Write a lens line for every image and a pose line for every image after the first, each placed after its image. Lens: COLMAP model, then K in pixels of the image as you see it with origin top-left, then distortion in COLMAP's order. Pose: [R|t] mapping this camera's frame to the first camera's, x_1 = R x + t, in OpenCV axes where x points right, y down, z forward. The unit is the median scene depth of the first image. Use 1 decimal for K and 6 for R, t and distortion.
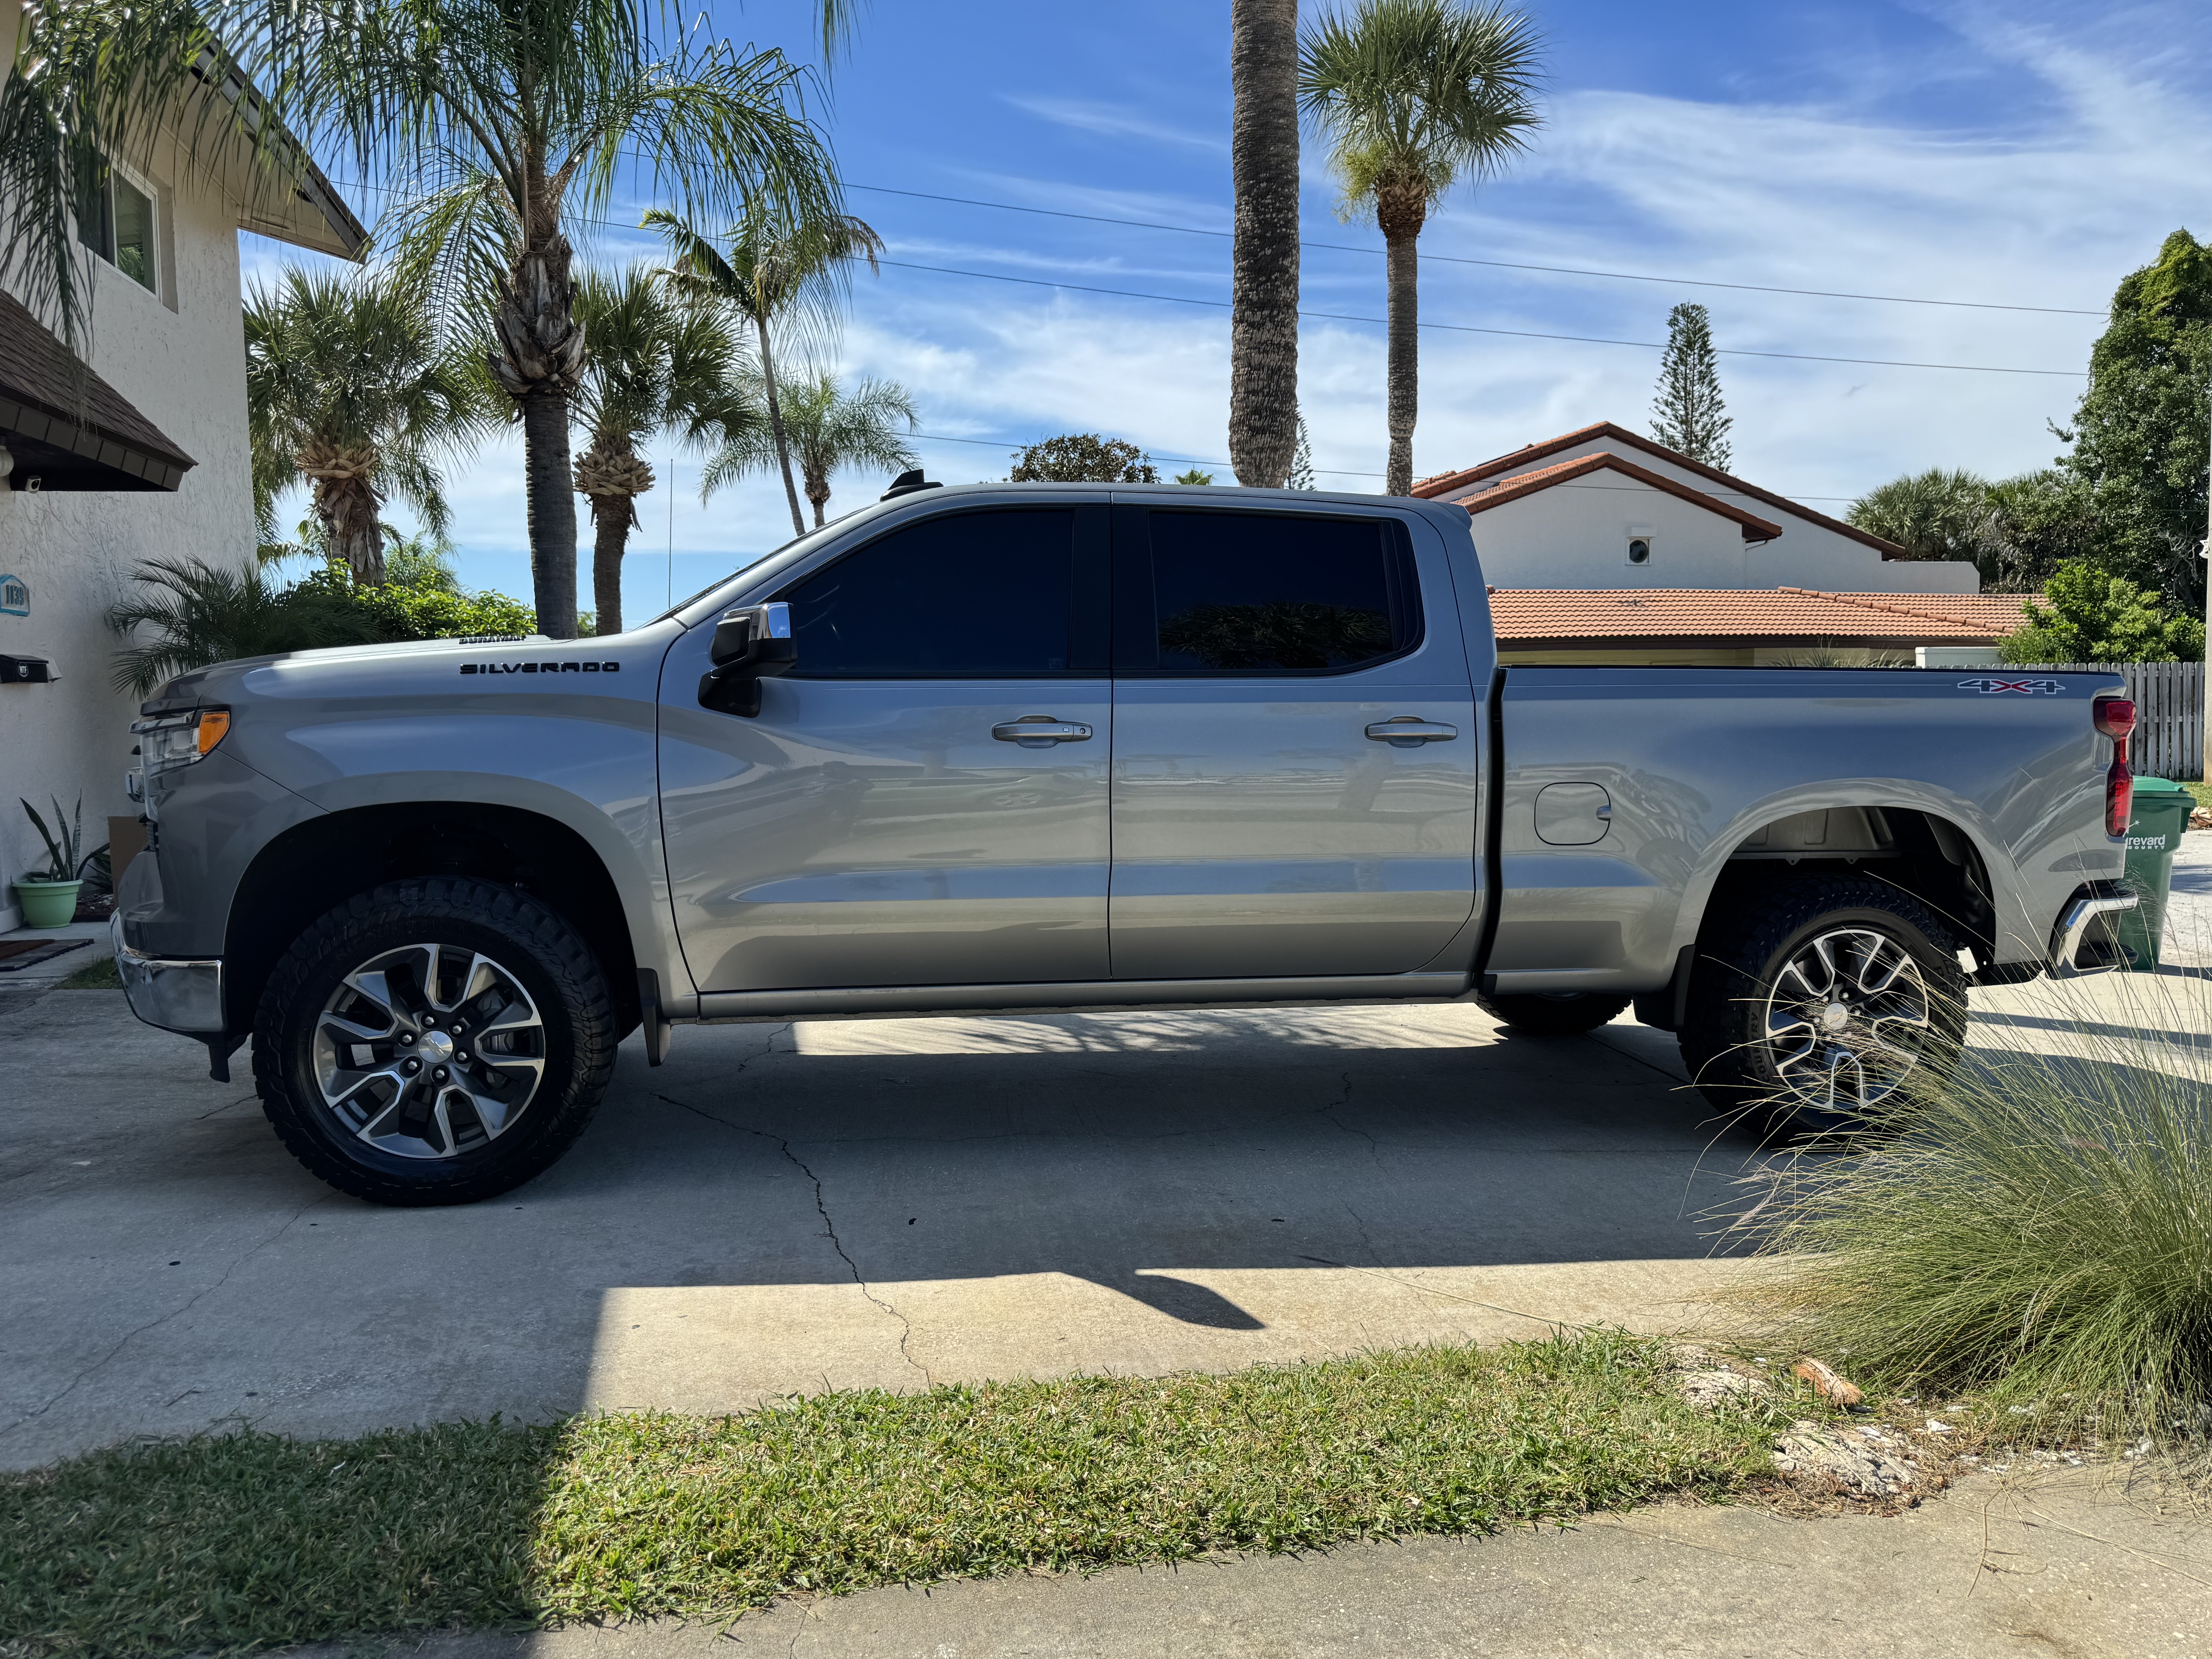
lens RADIAL K [[1675.2, 0, 1113.5], [0, 1675.2, 838.9], [0, 0, 1]] dist [-0.005667, -0.025368]
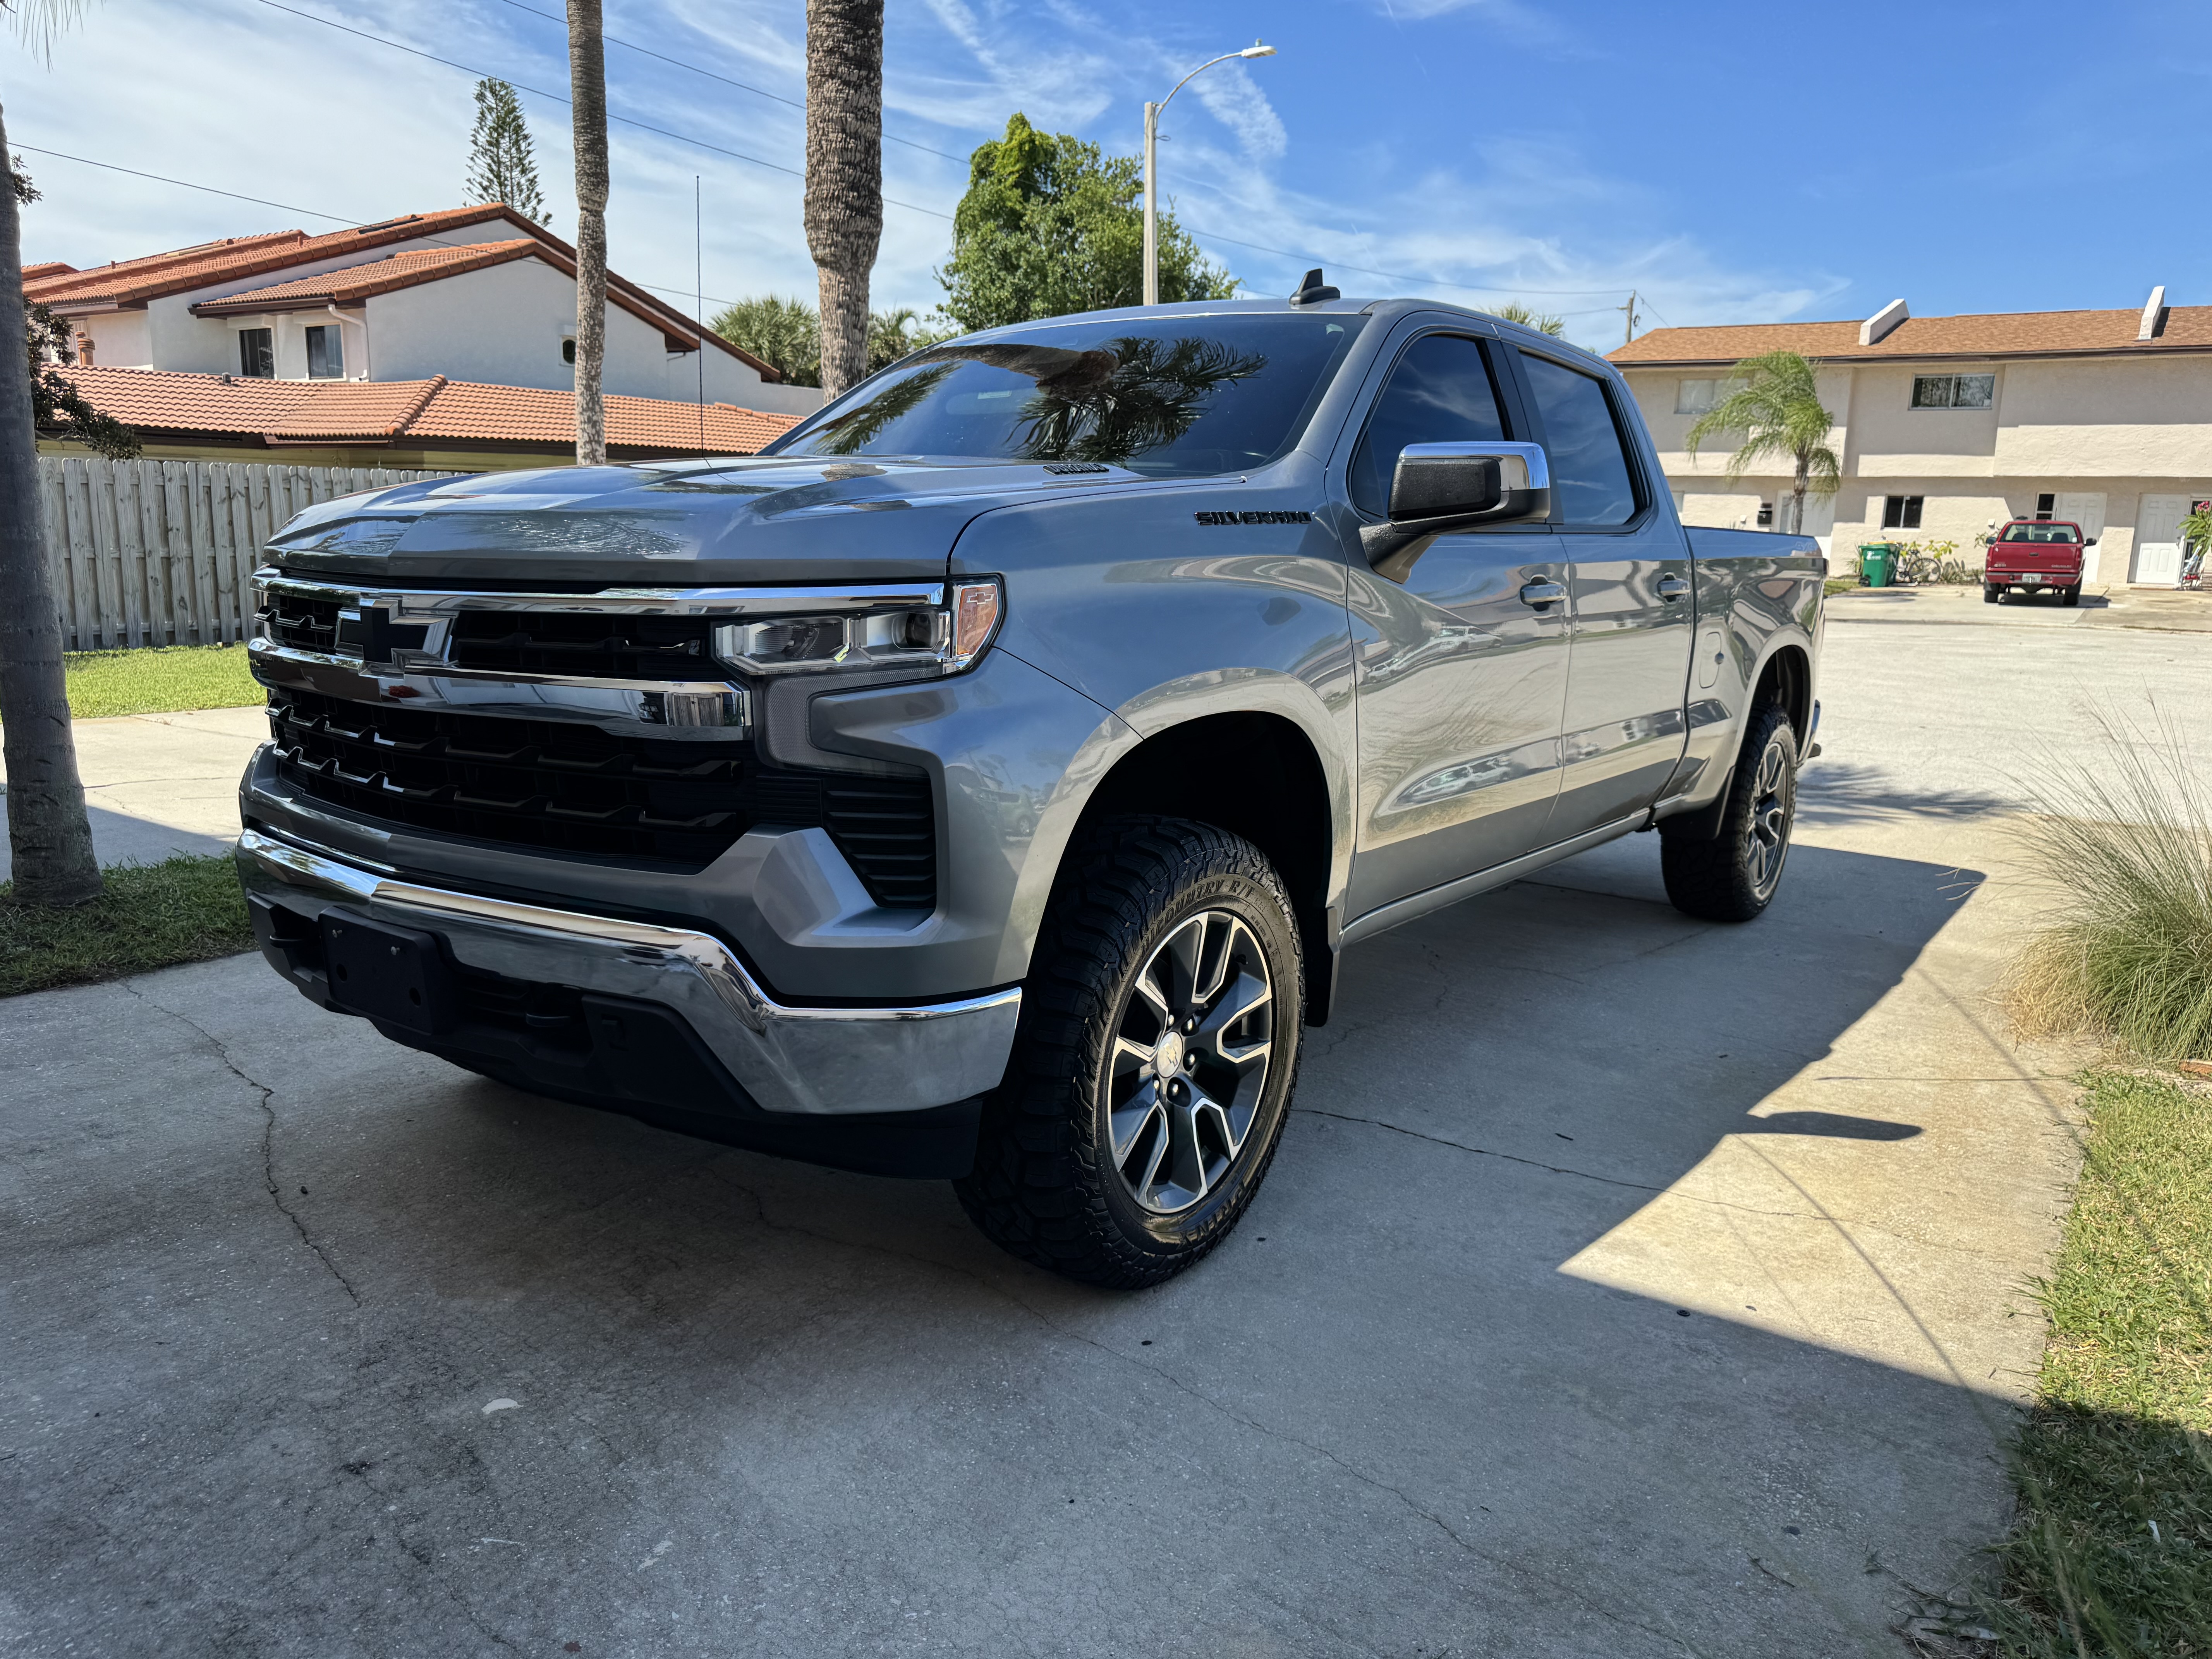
lens RADIAL K [[1675.2, 0, 1113.6], [0, 1675.2, 829.9], [0, 0, 1]] dist [-0.005667, -0.025368]
pose [[0.704067, -0.098372, 0.703287, -0.179272], [0.019954, 0.992708, 0.118879, -0.009844], [-0.709853, -0.069665, 0.700896, 0.106027]]
